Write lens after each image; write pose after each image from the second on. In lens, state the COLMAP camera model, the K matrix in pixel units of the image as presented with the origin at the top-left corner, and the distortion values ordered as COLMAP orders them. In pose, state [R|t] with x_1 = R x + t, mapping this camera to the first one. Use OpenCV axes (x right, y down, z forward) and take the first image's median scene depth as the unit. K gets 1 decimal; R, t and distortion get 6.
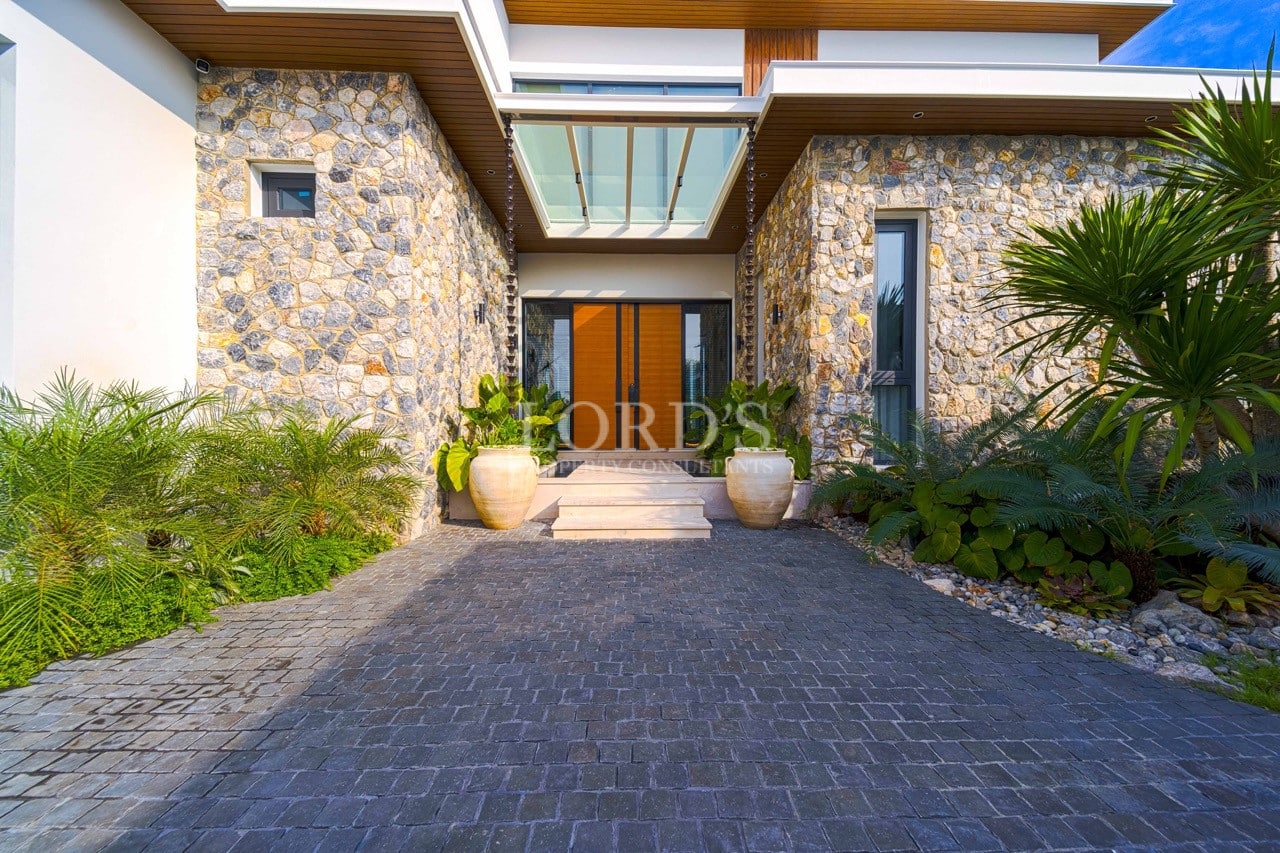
lens RADIAL K [[462.9, 0, 635.8], [0, 462.9, 427.8], [0, 0, 1]] dist [0.014020, -0.000023]
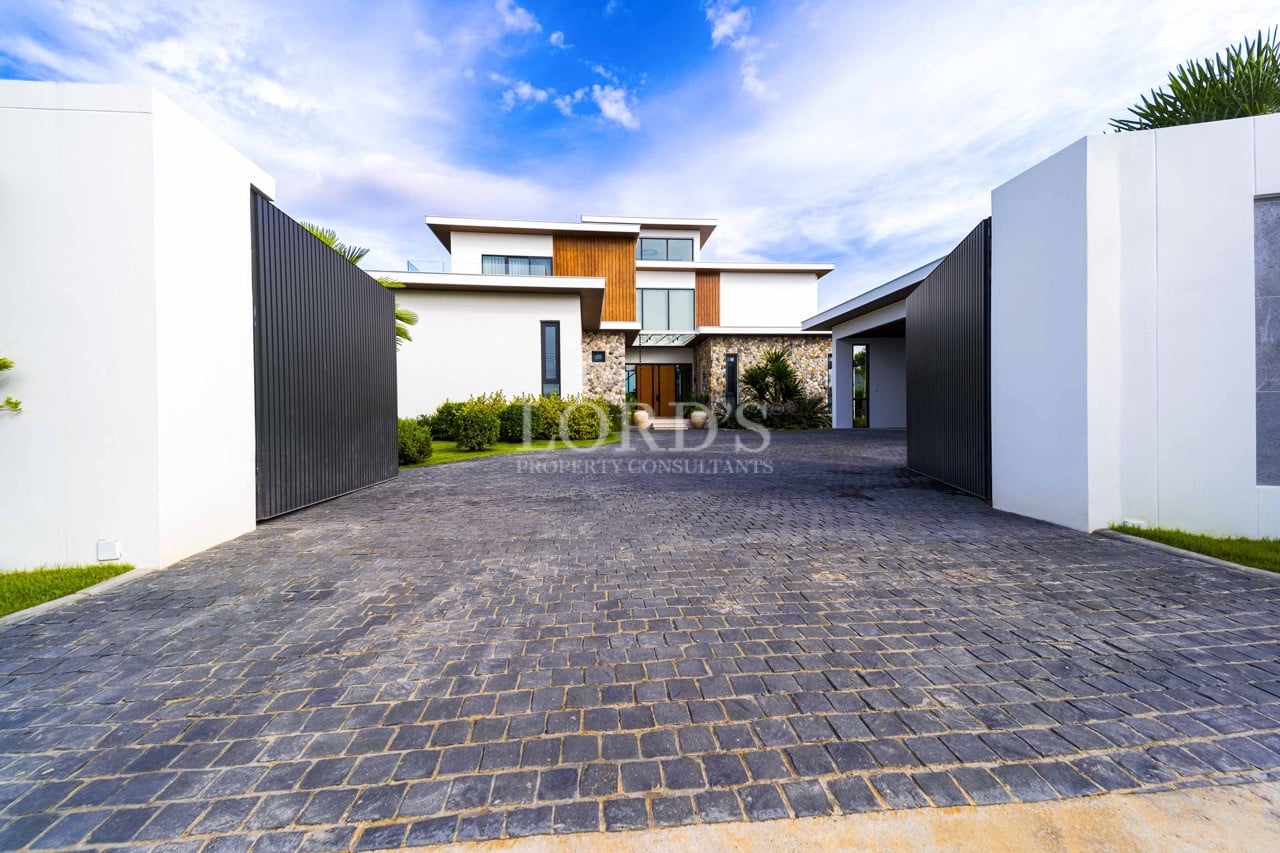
lens RADIAL K [[501.7, 0, 639.2], [0, 501.7, 428.9], [0, 0, 1]] dist [0.043902, -0.007676]
pose [[0.996108, -0.013766, 0.087054, -0.646492], [0.013916, 0.999903, -0.001114, 0.198184], [-0.087030, 0.002321, 0.996203, -3.354721]]
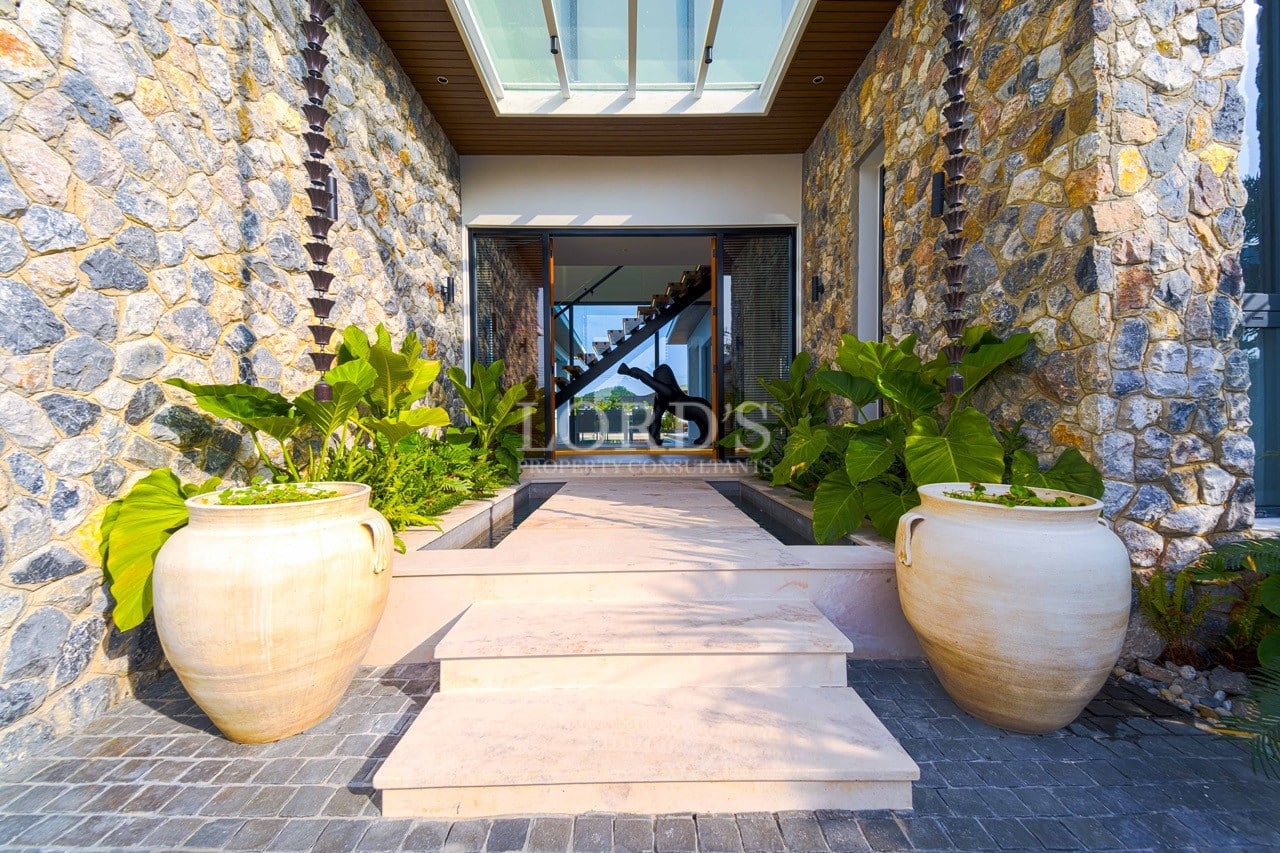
lens RADIAL K [[473.6, 0, 637.6], [0, 473.6, 430.5], [0, 0, 1]] dist [0.000662, 0.000026]
pose [[0.999905, -0.007018, -0.011897, -0.008614], [0.007113, 0.999943, 0.007957, -0.006592], [0.011840, -0.008040, 0.999898, 0.590199]]
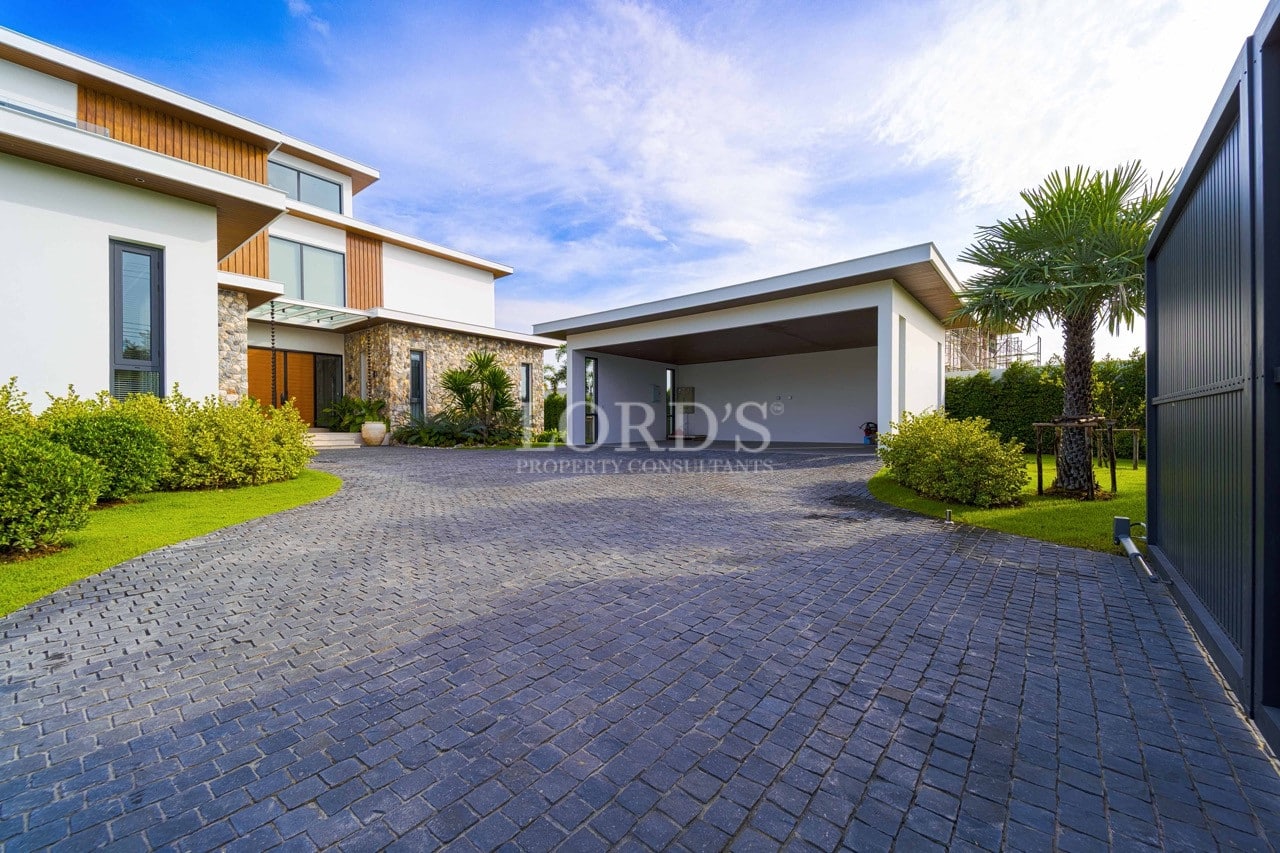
lens RADIAL K [[501.7, 0, 651.2], [0, 501.7, 427.0], [0, 0, 1]] dist [0.043902, -0.007676]
pose [[0.634177, -0.005192, 0.773171, -1.124447], [0.012887, 0.999910, -0.003856, 0.111181], [-0.773081, 0.012409, 0.634186, -2.467911]]
